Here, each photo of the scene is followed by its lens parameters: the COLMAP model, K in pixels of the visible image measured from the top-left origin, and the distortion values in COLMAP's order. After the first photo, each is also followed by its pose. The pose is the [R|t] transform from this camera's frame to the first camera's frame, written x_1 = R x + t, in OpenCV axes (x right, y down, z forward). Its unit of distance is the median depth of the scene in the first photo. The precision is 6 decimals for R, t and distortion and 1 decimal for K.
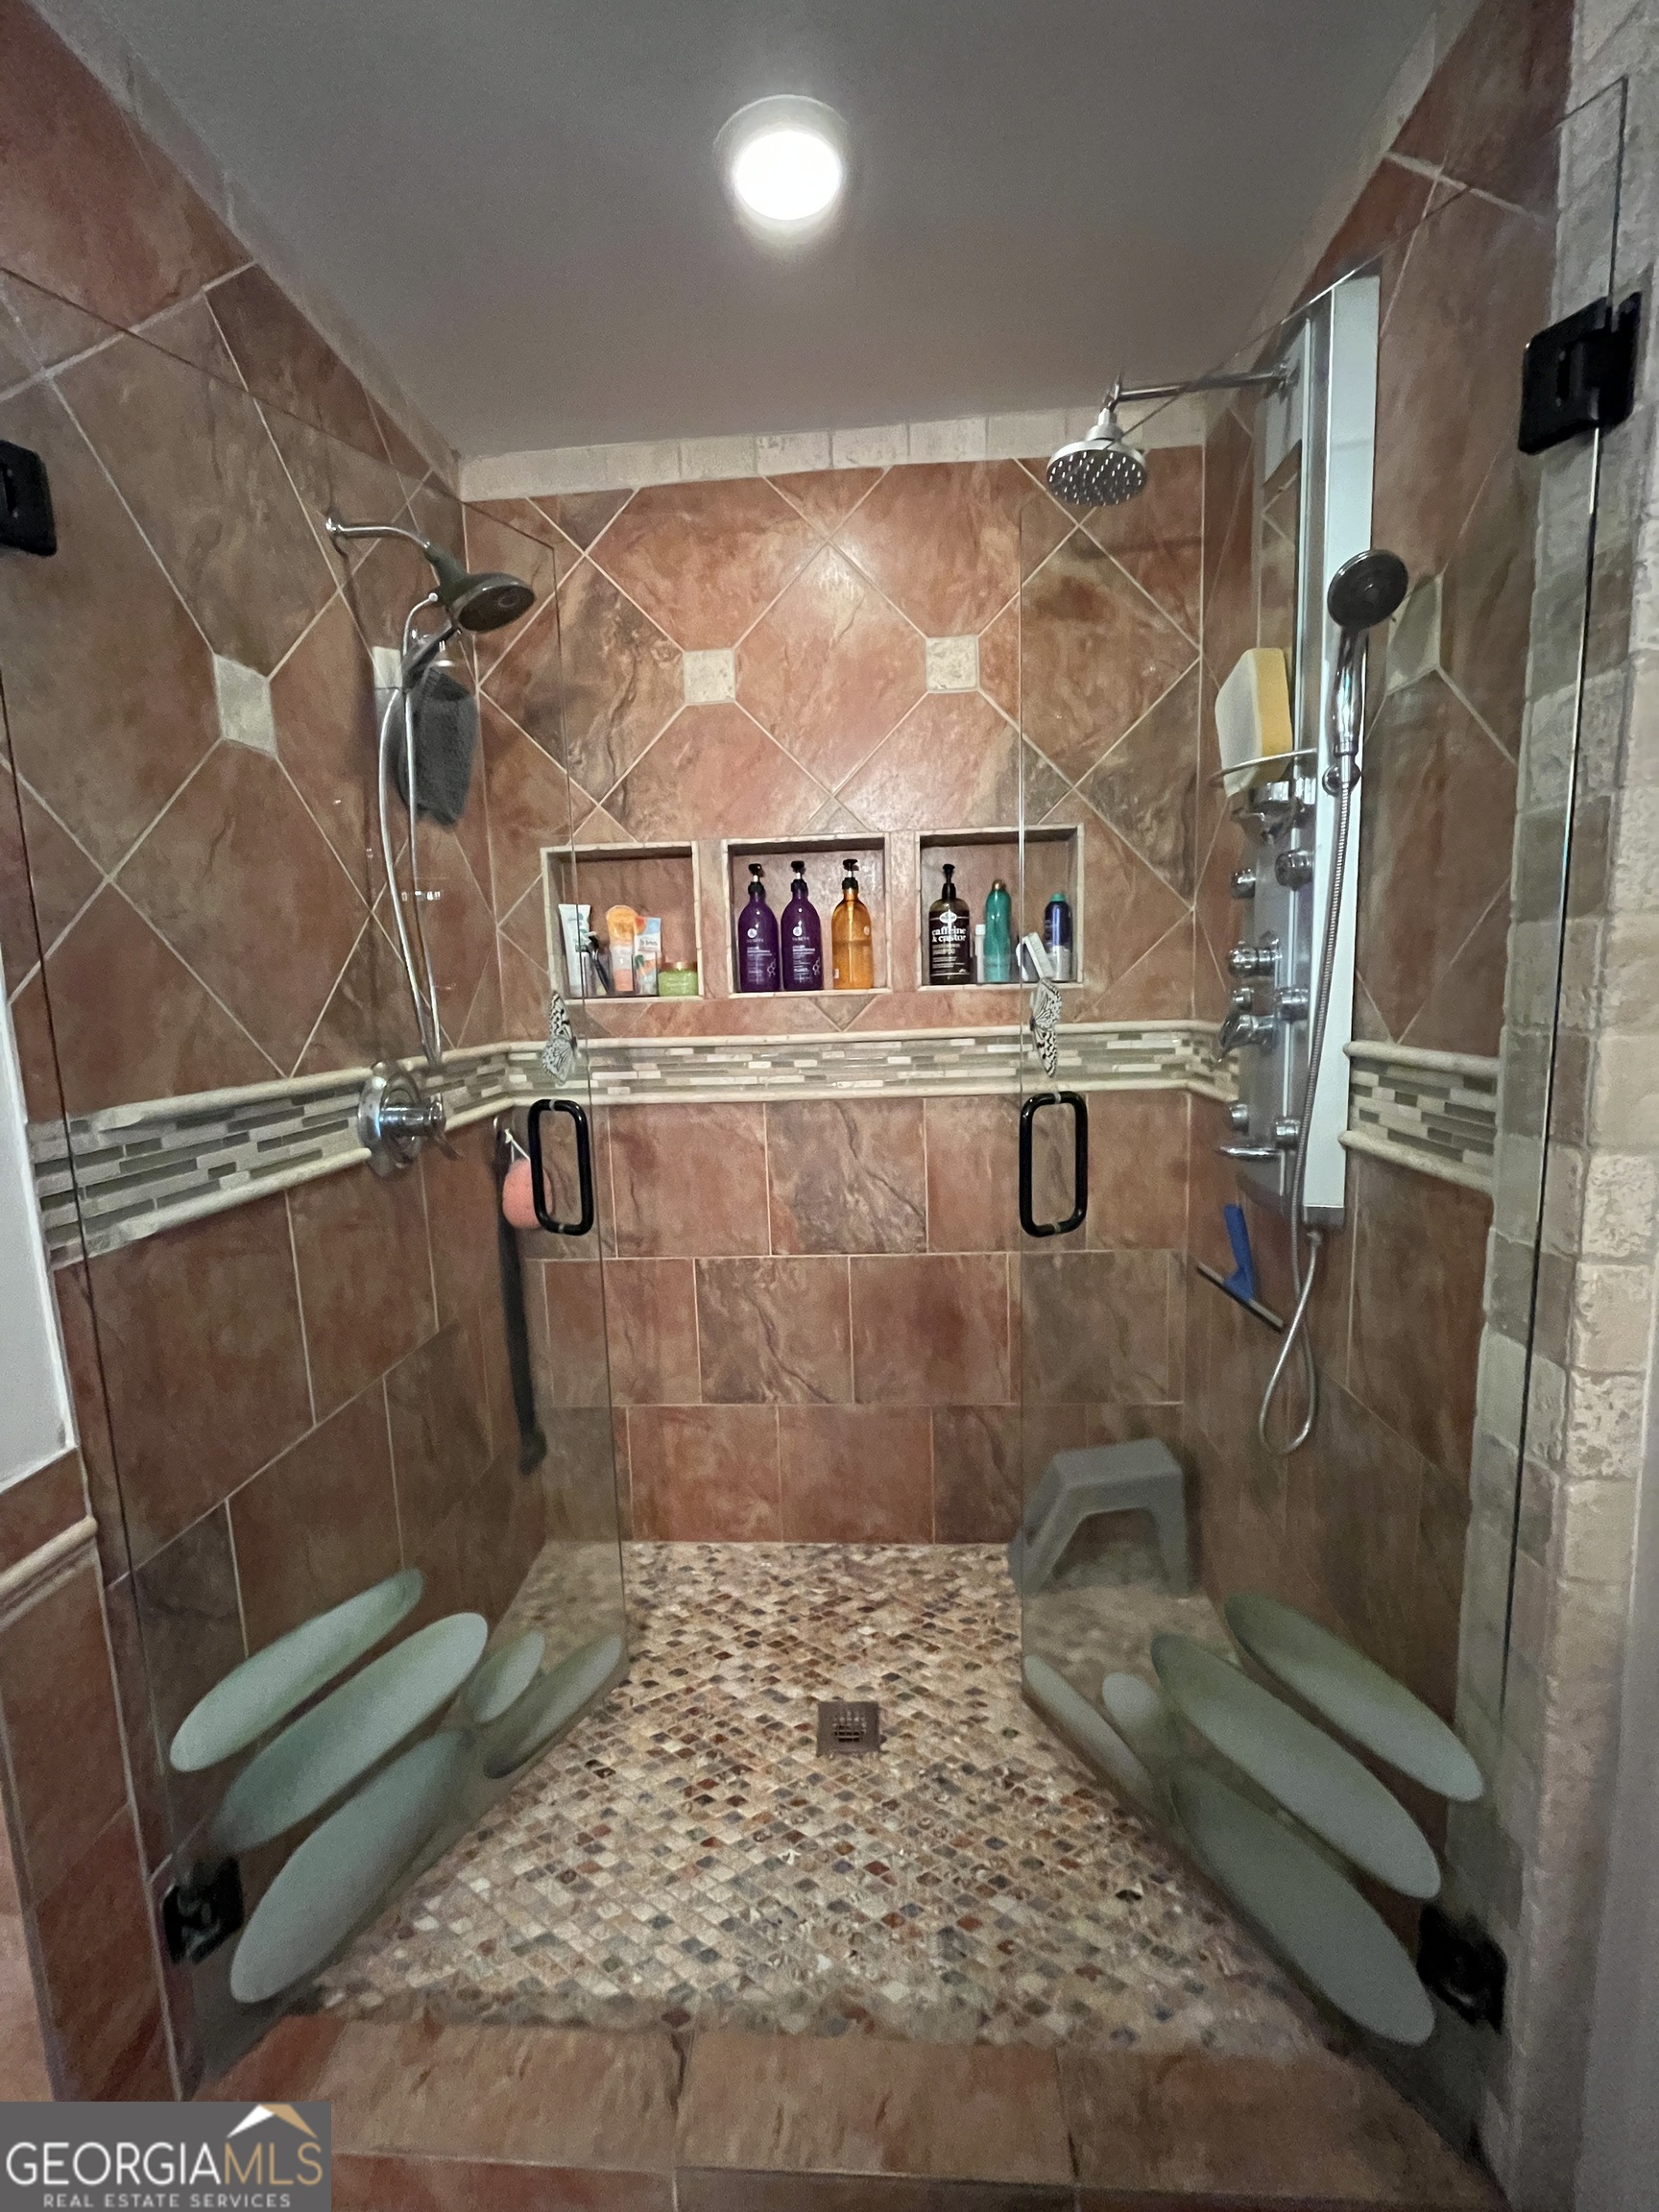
lens RADIAL K [[885.7, 0, 820.7], [0, 885.7, 1107.4], [0, 0, 1]] dist [-0.004021, 0.000308]
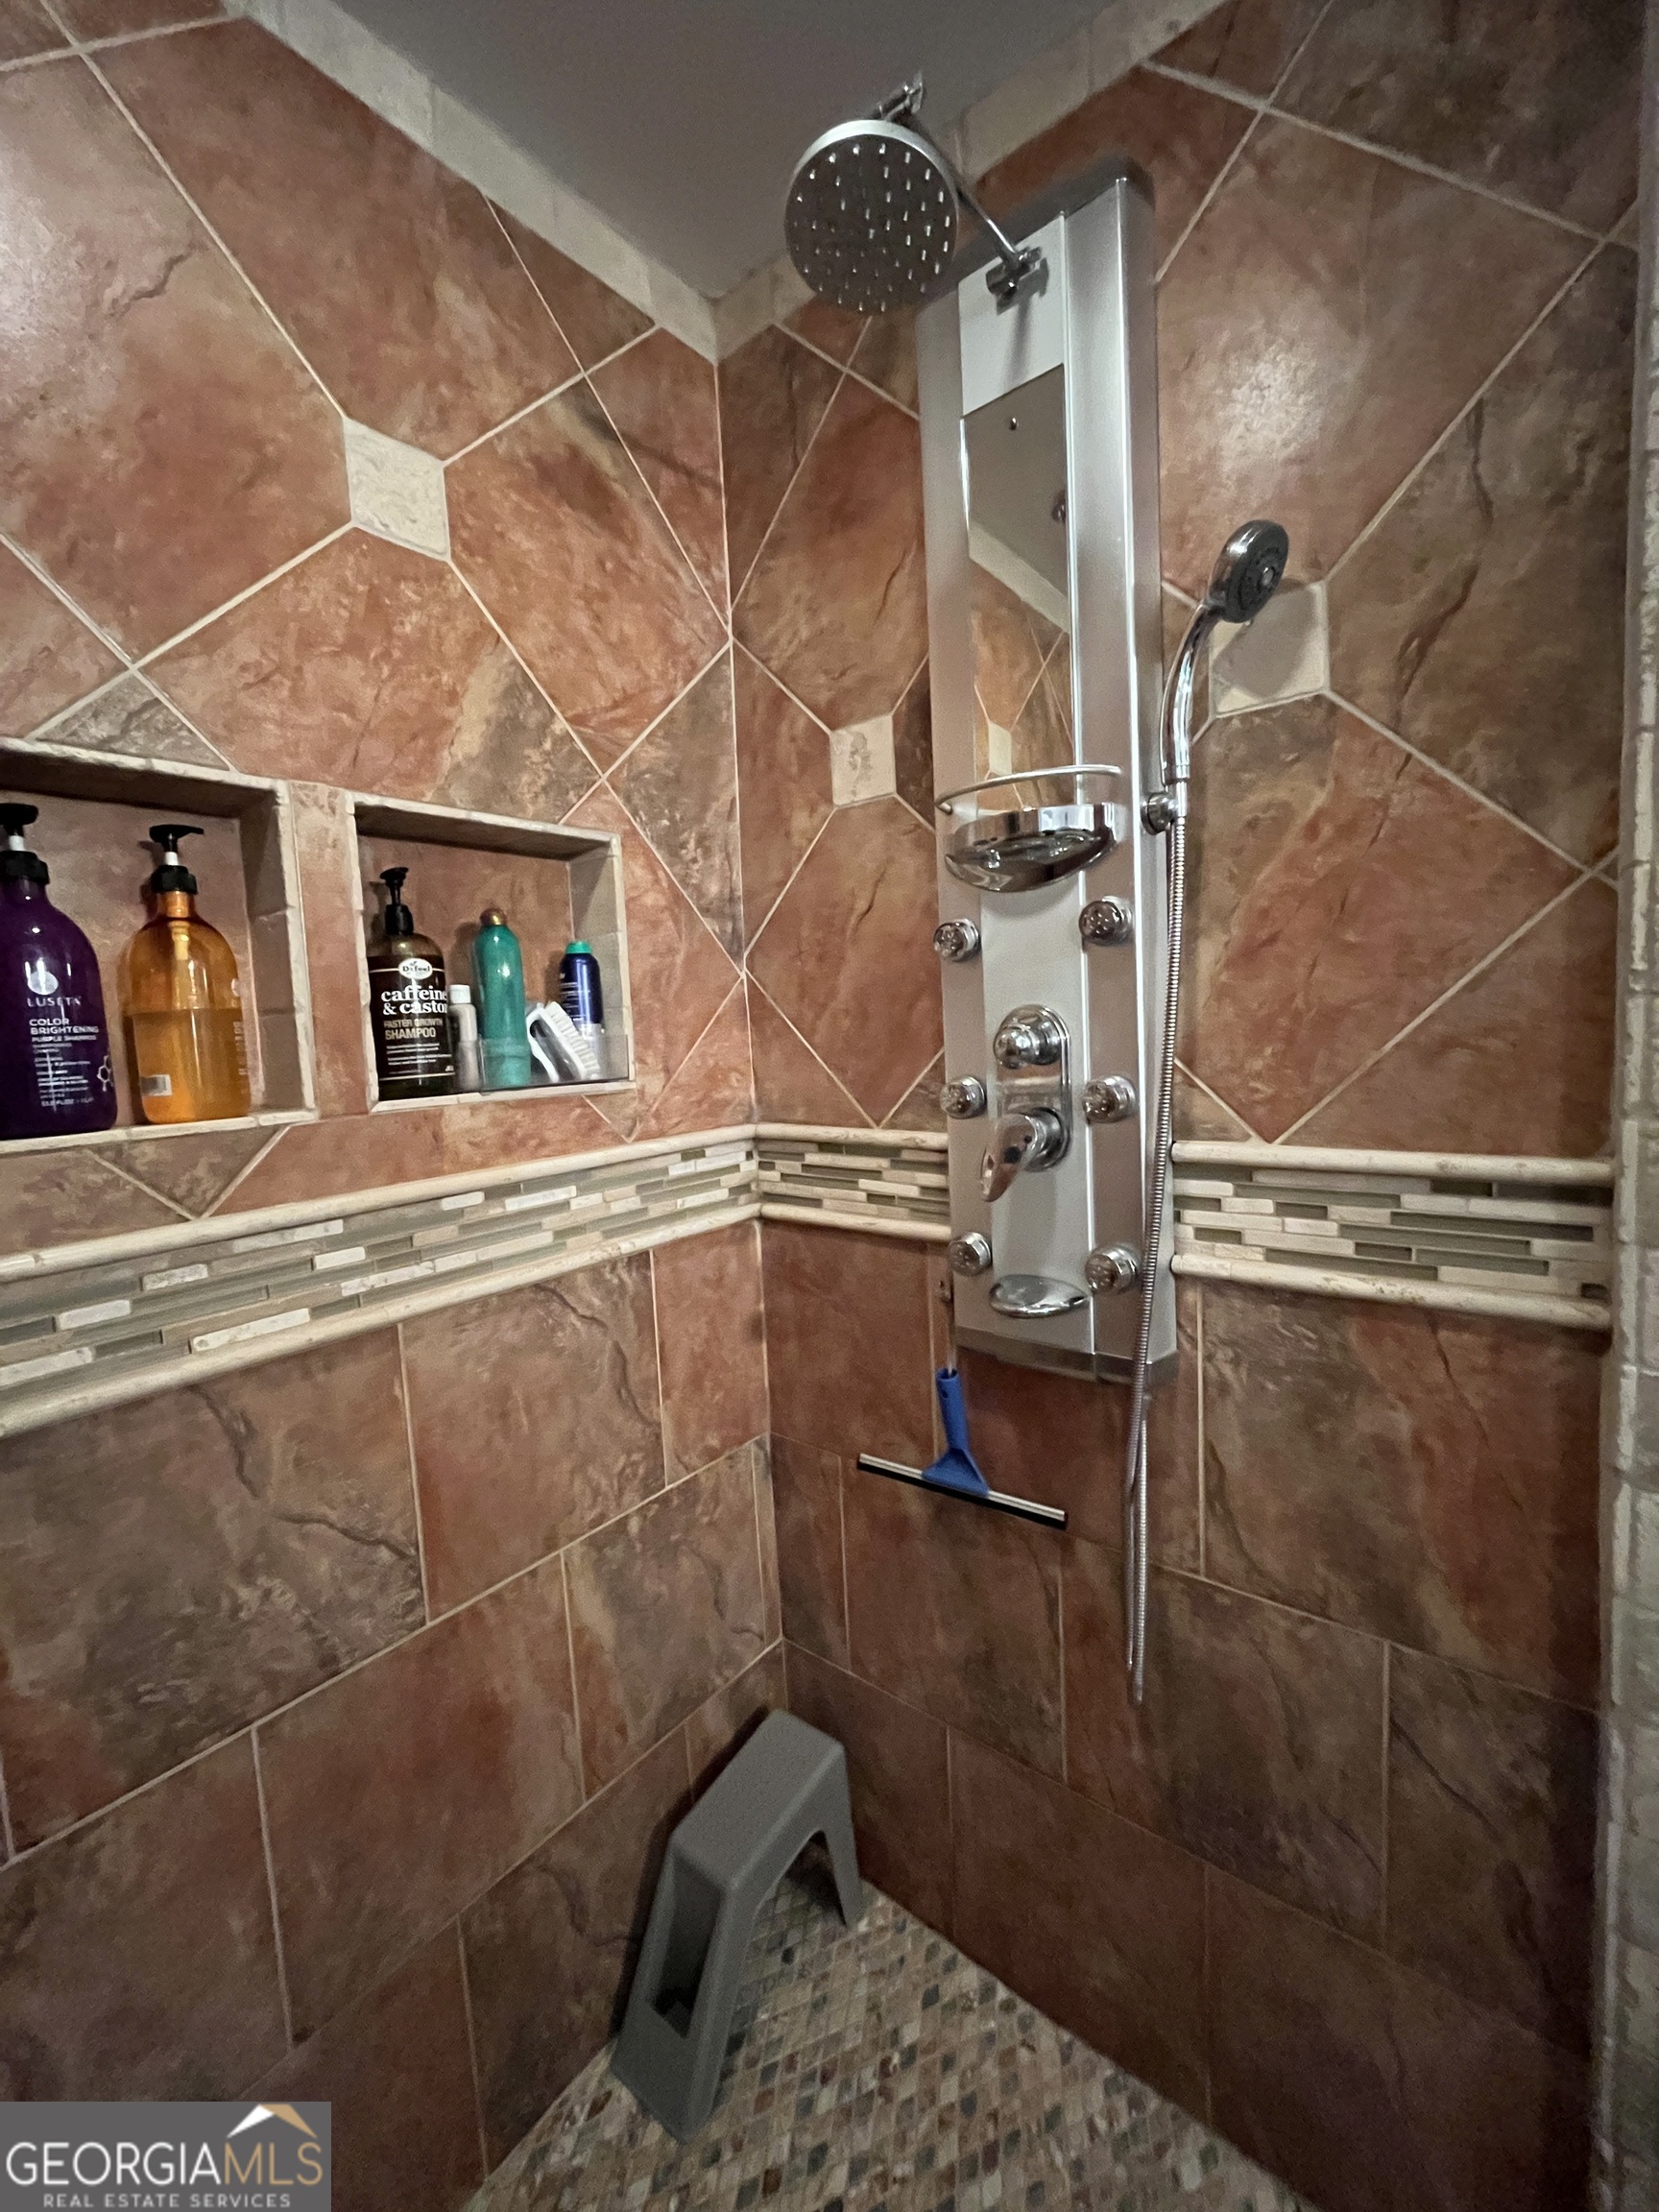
lens RADIAL K [[885.7, 0, 821.1], [0, 885.7, 1099.8], [0, 0, 1]] dist [-0.004021, 0.000308]
pose [[0.580236, -0.062475, 0.812048, -0.156164], [0.142734, 0.989423, -0.025866, -0.096066], [-0.801843, 0.130916, 0.583017, 0.546686]]
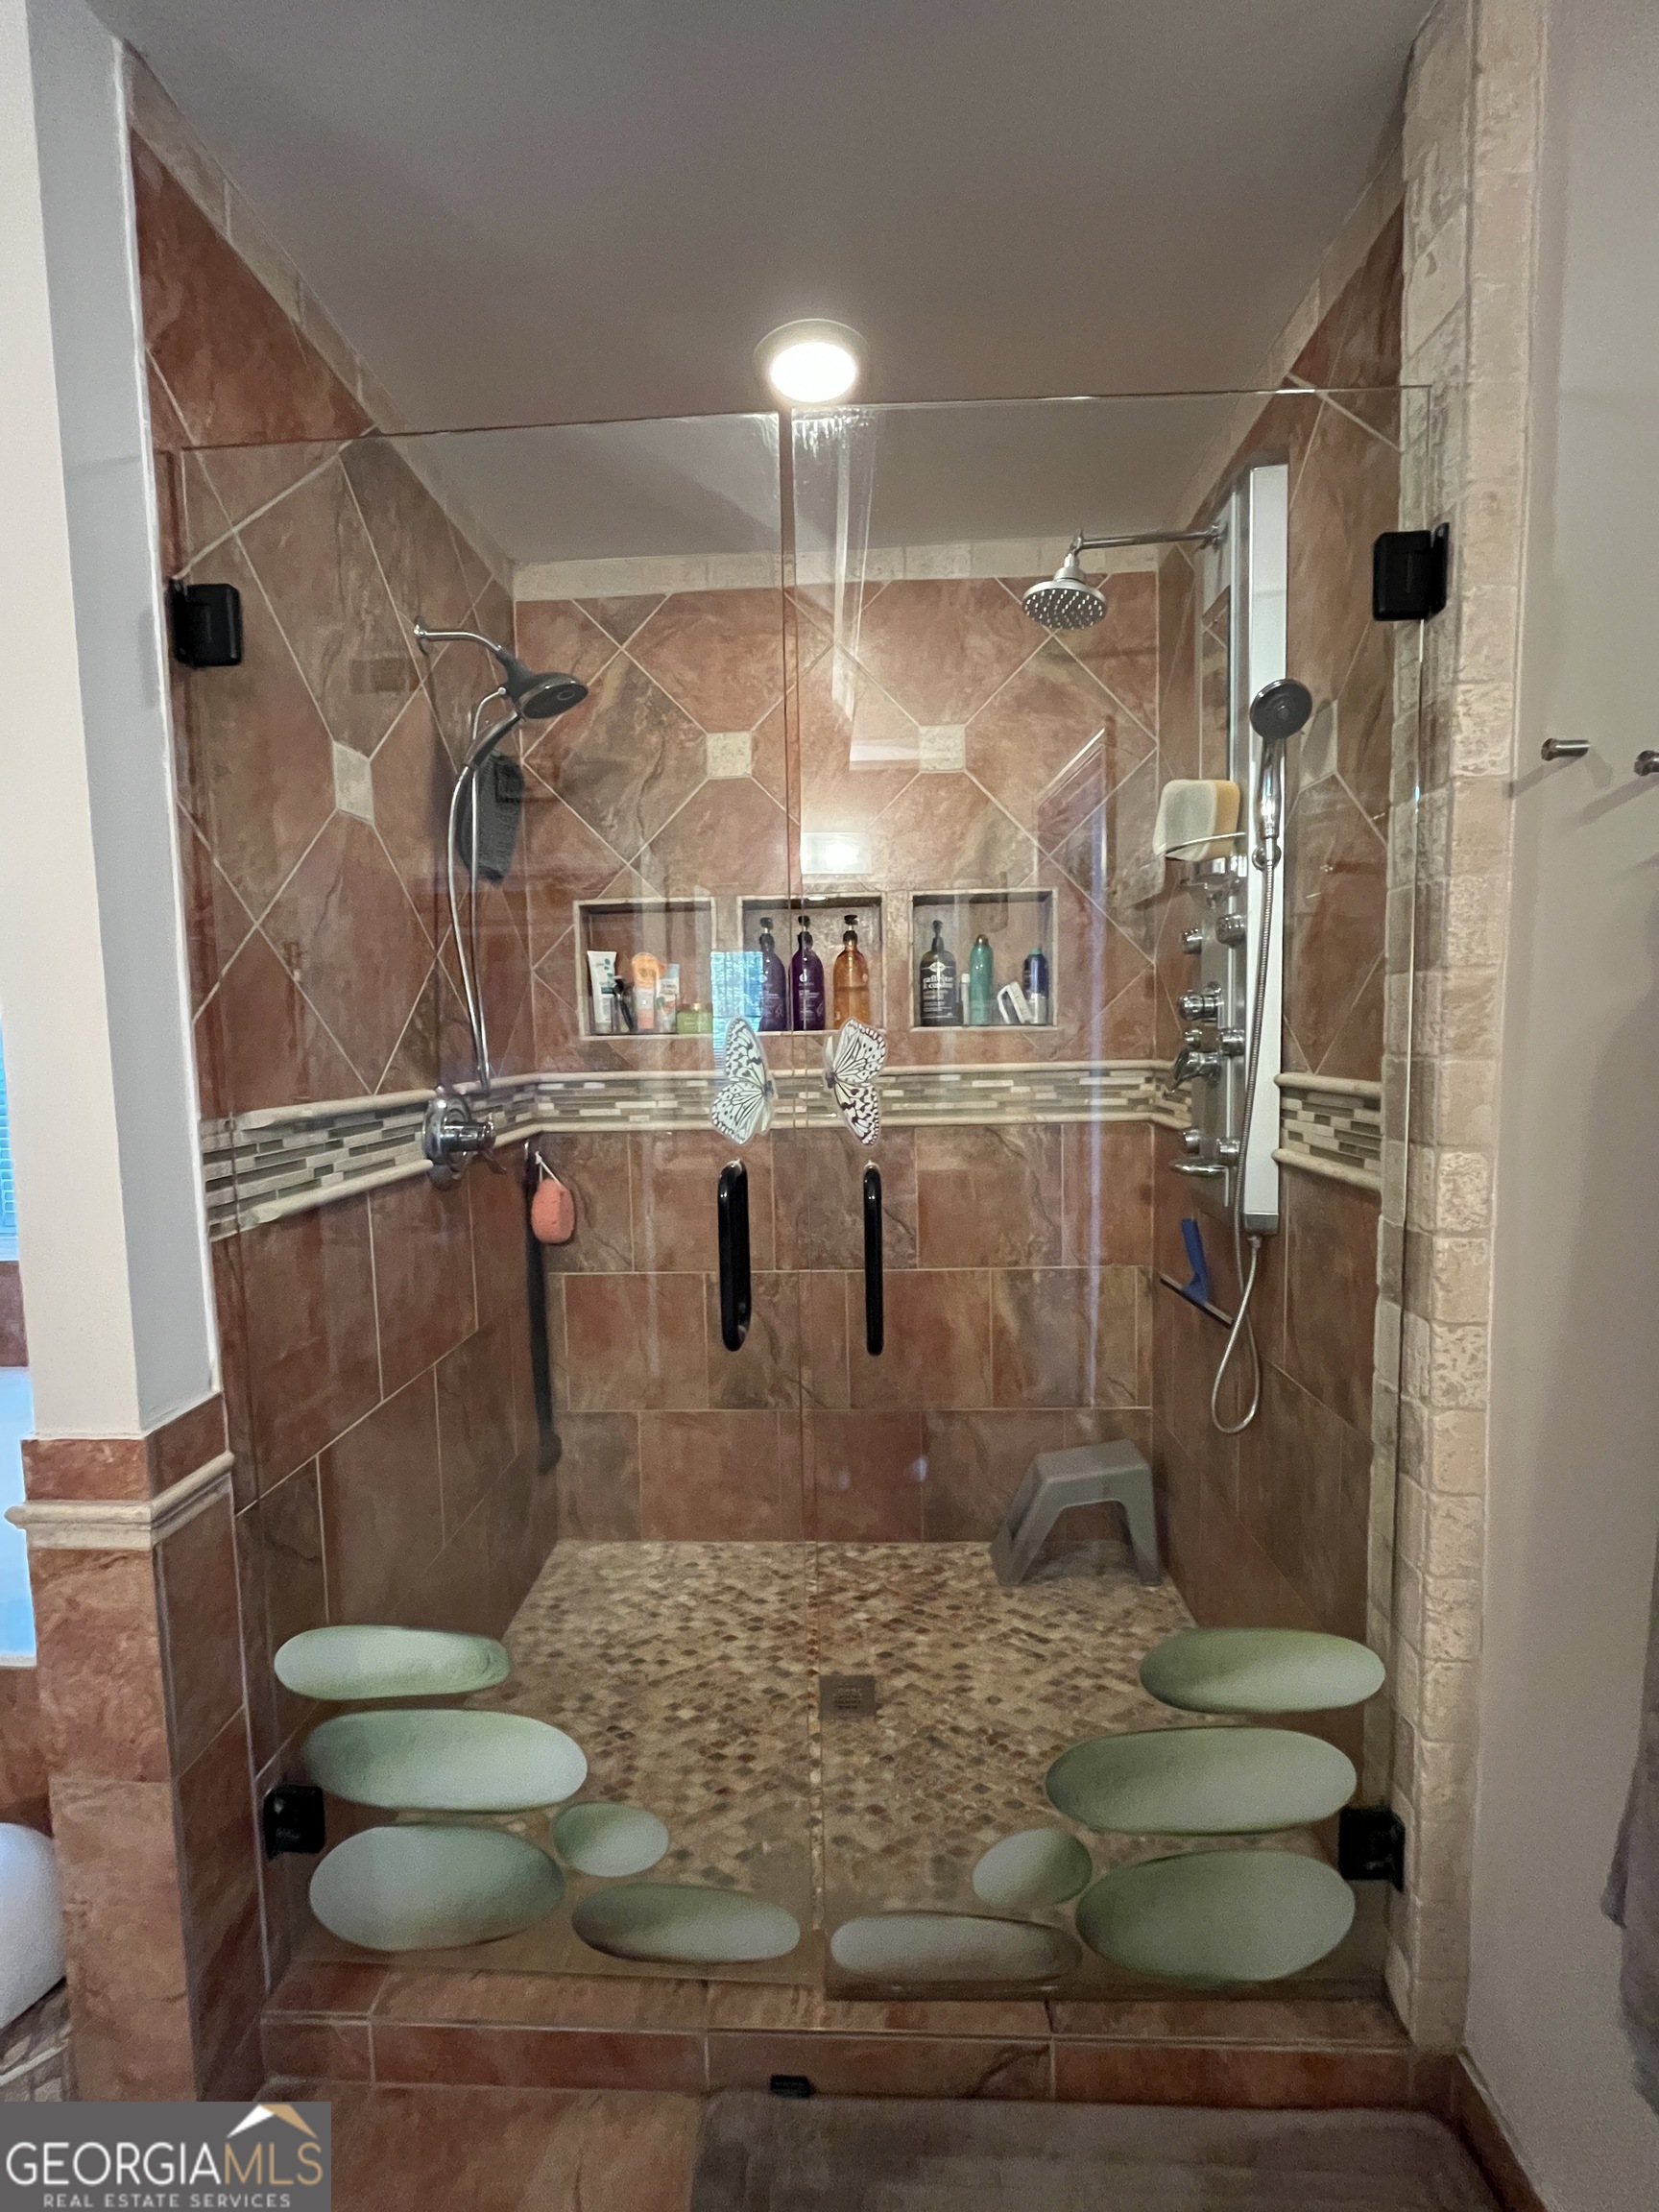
lens RADIAL K [[885.7, 0, 816.0], [0, 885.7, 1105.6], [0, 0, 1]] dist [-0.004021, 0.000308]
pose [[0.999829, 0.010906, 0.014923, -0.027862], [-0.010049, 0.998362, -0.056319, 0.028536], [-0.015512, 0.056159, 0.998301, -0.120512]]
